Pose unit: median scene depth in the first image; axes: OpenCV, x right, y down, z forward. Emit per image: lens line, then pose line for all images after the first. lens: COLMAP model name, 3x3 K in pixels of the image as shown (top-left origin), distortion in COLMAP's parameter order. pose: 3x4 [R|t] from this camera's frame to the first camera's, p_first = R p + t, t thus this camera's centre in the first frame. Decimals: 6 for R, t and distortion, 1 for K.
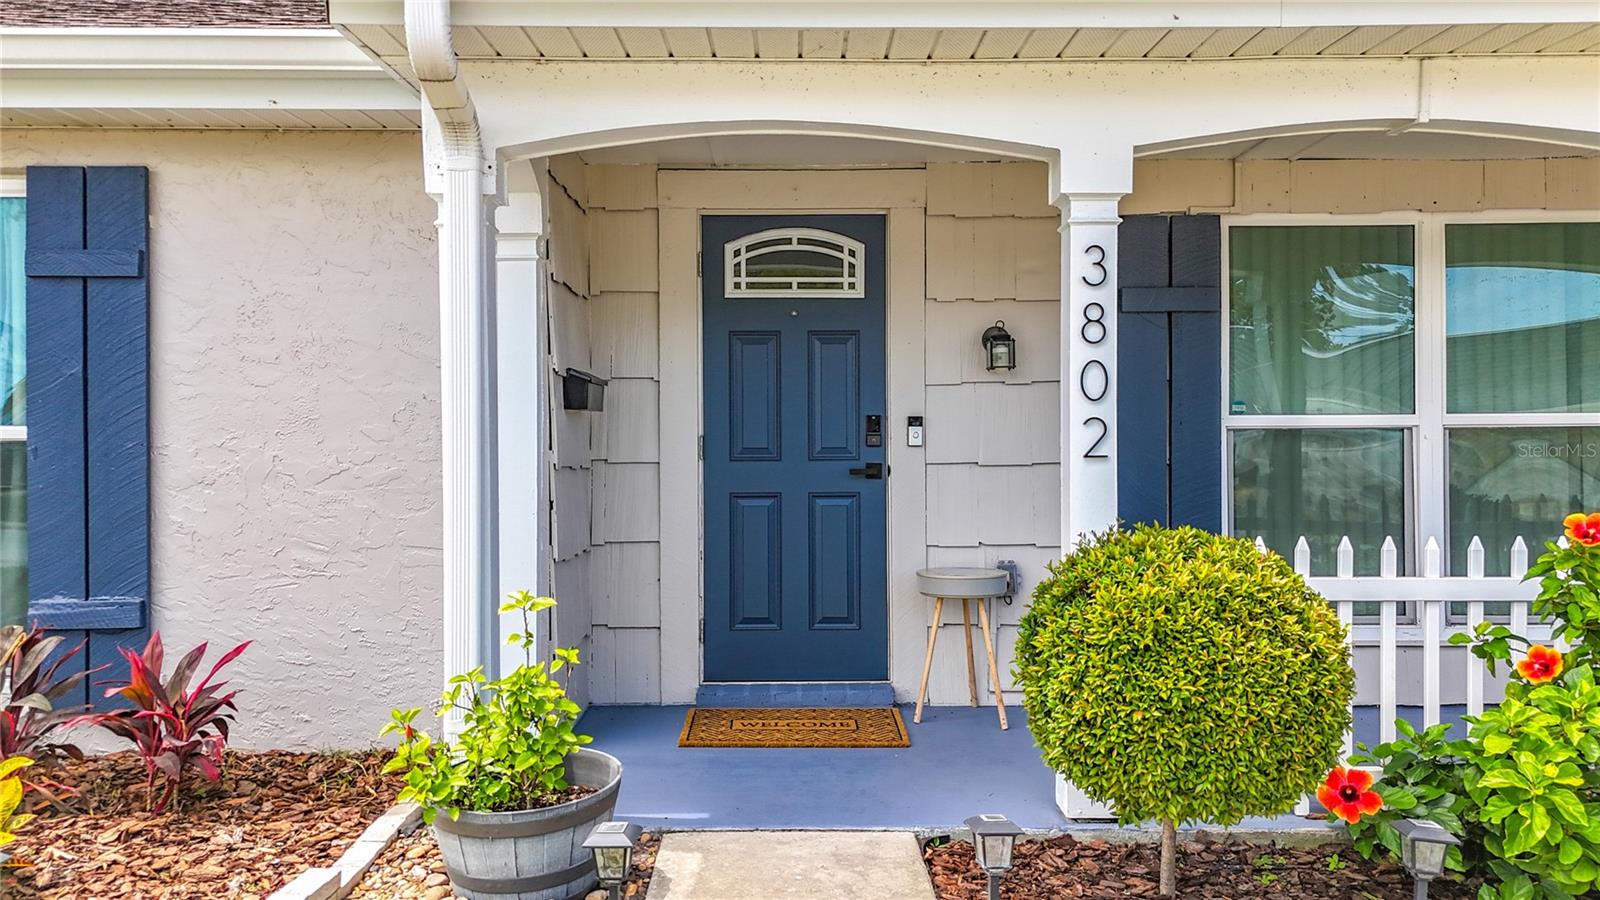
lens RADIAL K [[1224.2, 0, 800.0], [0, 1224.2, 450.0], [0, 0, 1]] dist [0.112124, -0.194055]
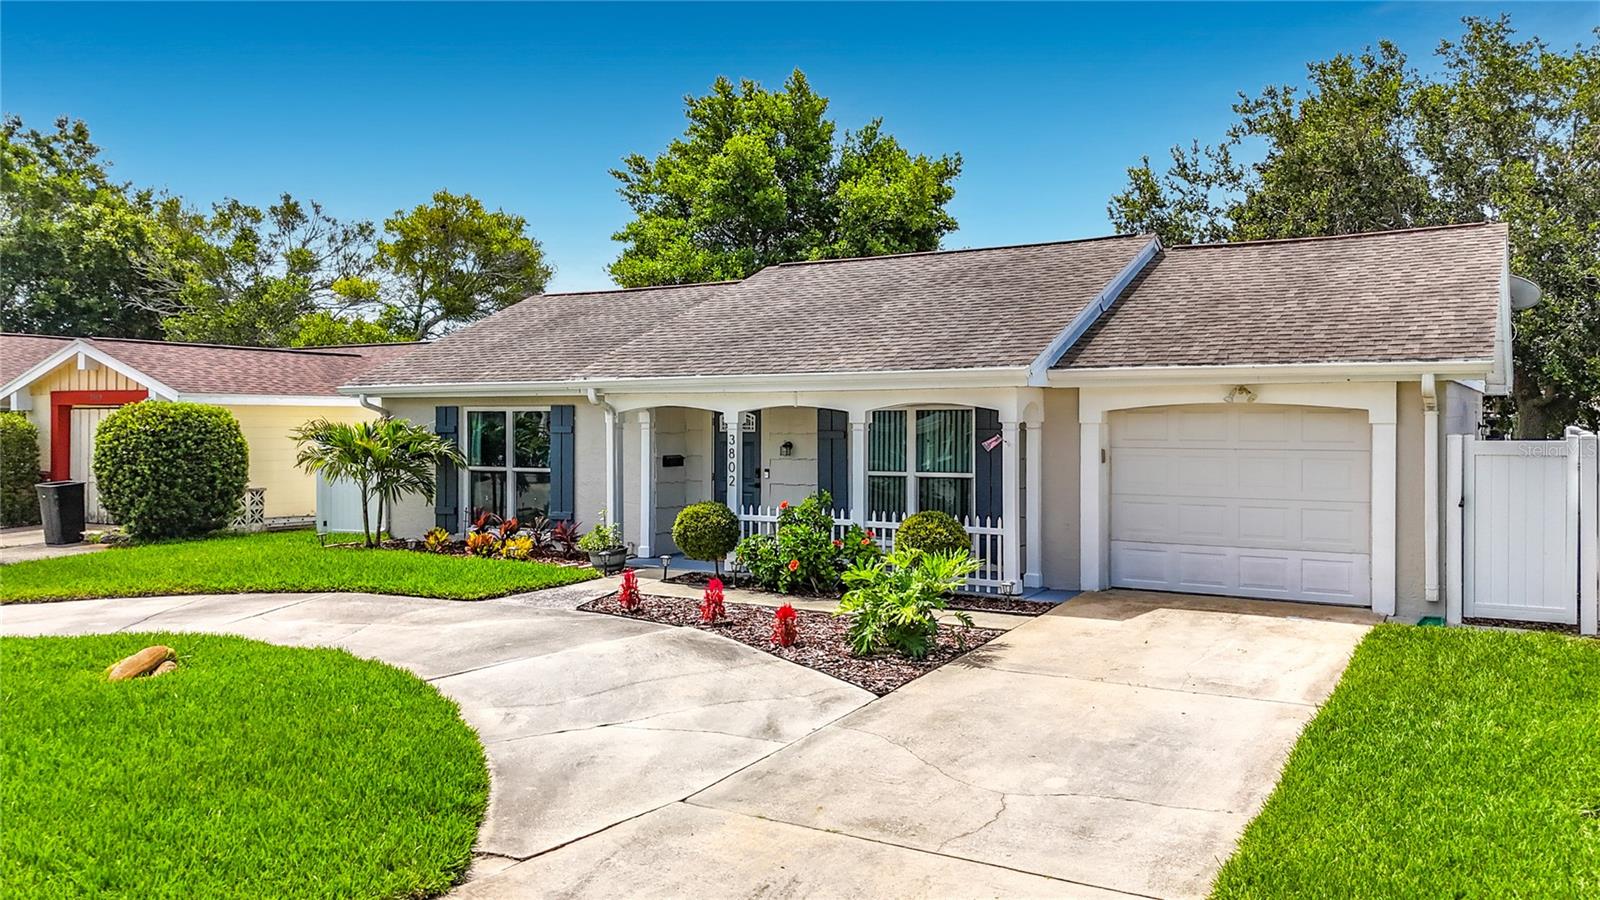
lens RADIAL K [[1224.2, 0, 800.0], [0, 1224.2, 450.0], [0, 0, 1]] dist [0.112124, -0.194055]
pose [[0.848936, 0.014236, -0.528304, 2.010723], [-0.004015, 0.999782, 0.020489, -0.153899], [0.528481, -0.015272, 0.848808, -1.822176]]
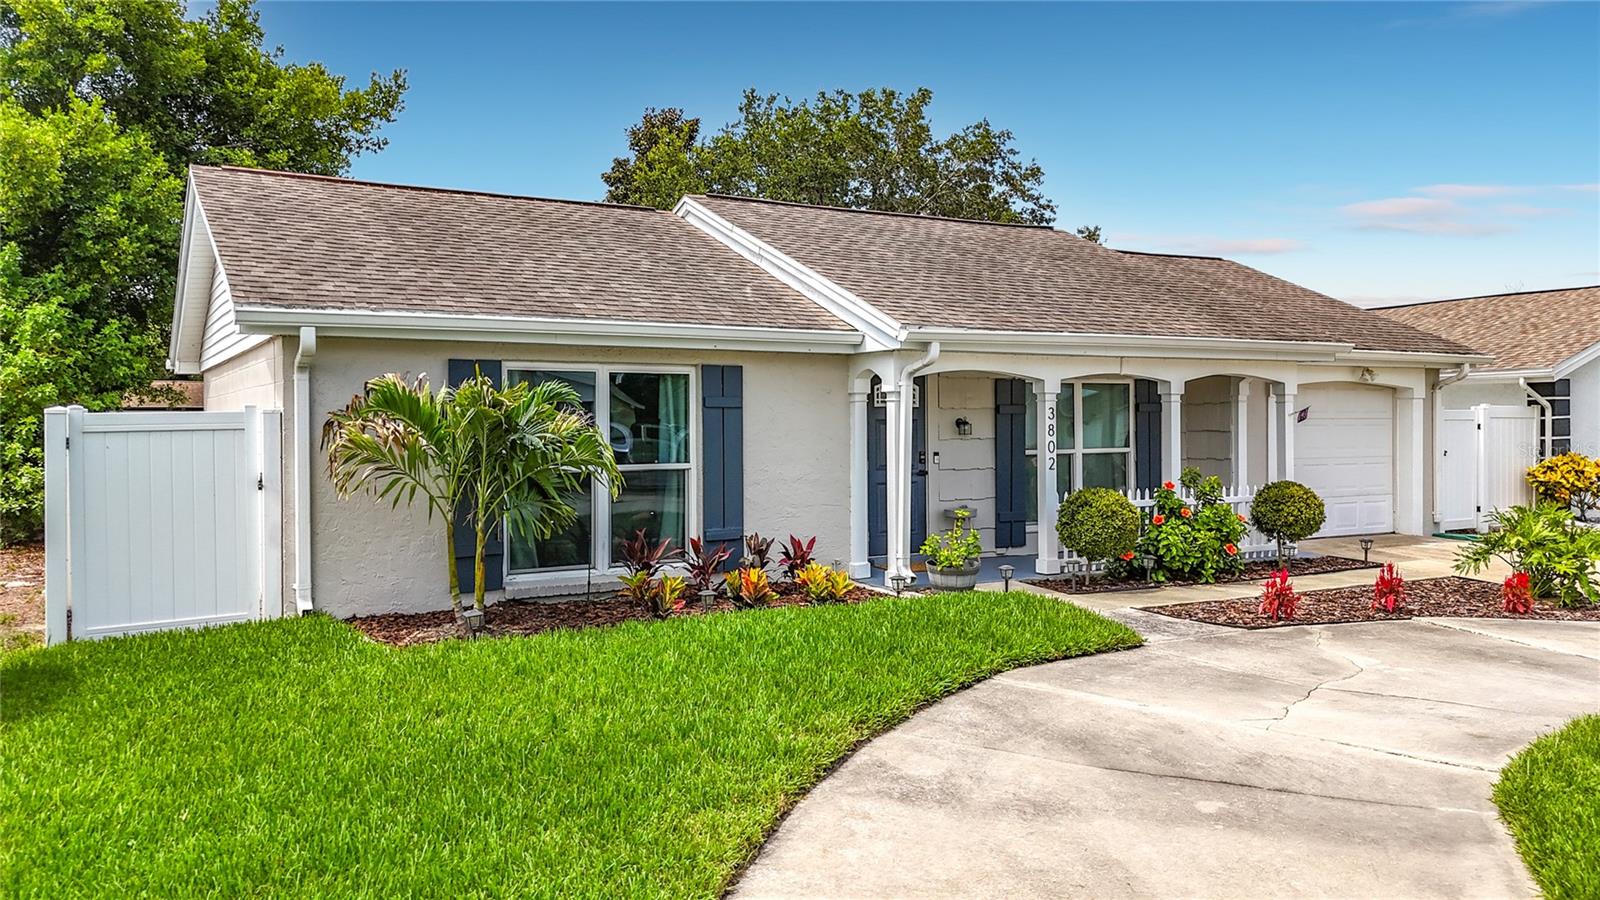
lens RADIAL K [[1224.2, 0, 800.0], [0, 1224.2, 450.0], [0, 0, 1]] dist [0.112124, -0.194055]
pose [[0.865363, -0.013093, 0.500975, -1.588834], [0.005571, 0.999848, 0.016509, -0.082946], [-0.501115, -0.011495, 0.865304, -1.221625]]
